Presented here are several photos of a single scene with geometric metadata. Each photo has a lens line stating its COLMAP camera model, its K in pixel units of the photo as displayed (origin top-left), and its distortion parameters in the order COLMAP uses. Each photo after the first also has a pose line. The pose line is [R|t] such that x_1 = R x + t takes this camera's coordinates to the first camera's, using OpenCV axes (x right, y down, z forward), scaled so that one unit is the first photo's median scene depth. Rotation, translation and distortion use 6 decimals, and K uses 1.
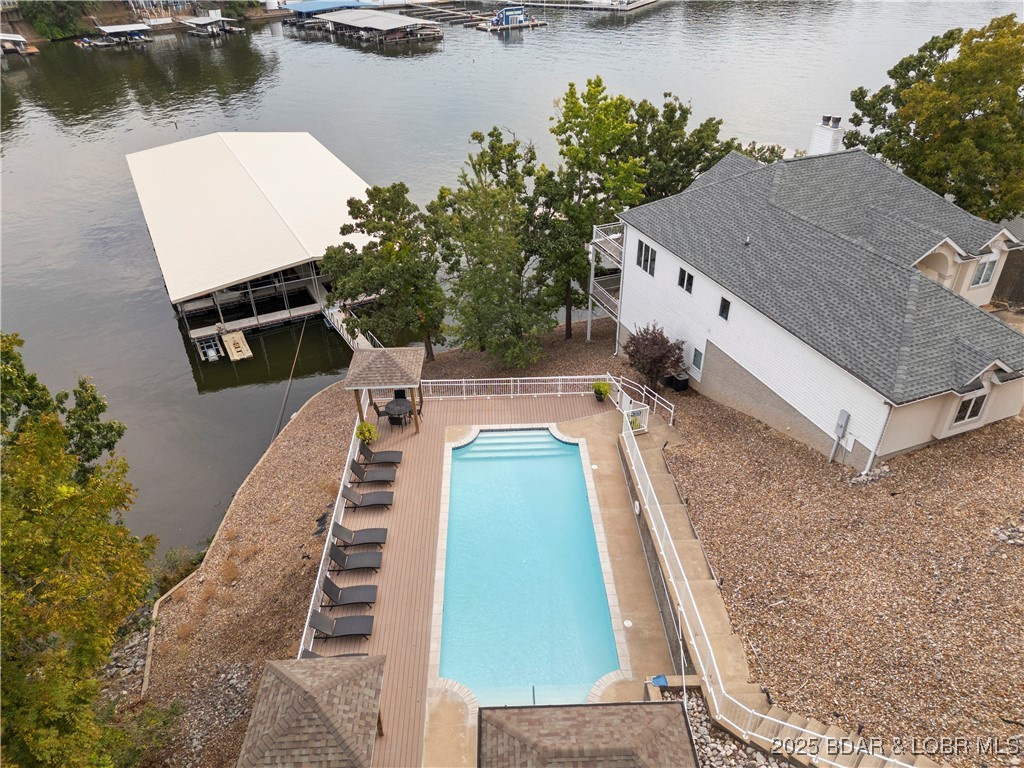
lens RADIAL K [[702.5, 0, 514.2], [0, 702.5, 379.2], [0, 0, 1]] dist [0.074723, -0.060981]
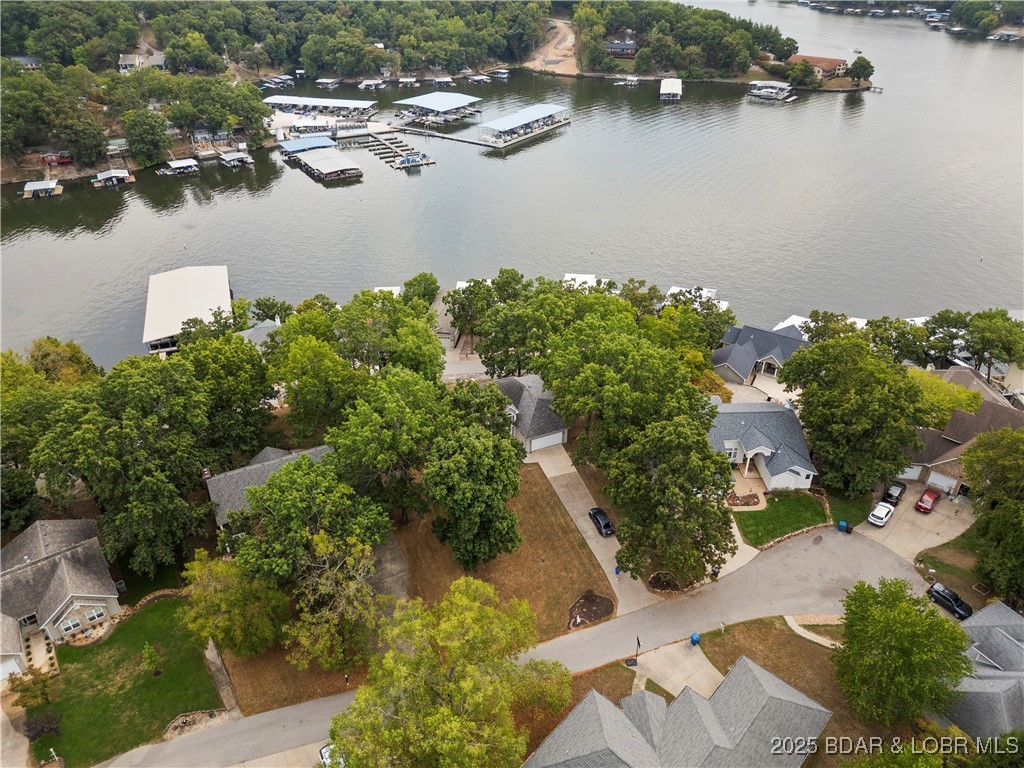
lens RADIAL K [[702.5, 0, 514.2], [0, 702.5, 379.2], [0, 0, 1]] dist [0.074723, -0.060981]
pose [[0.991733, 0.070318, -0.107339, 1.624395], [-0.071564, 0.997405, -0.007802, -0.034654], [0.106512, 0.015419, 0.994192, -2.151544]]
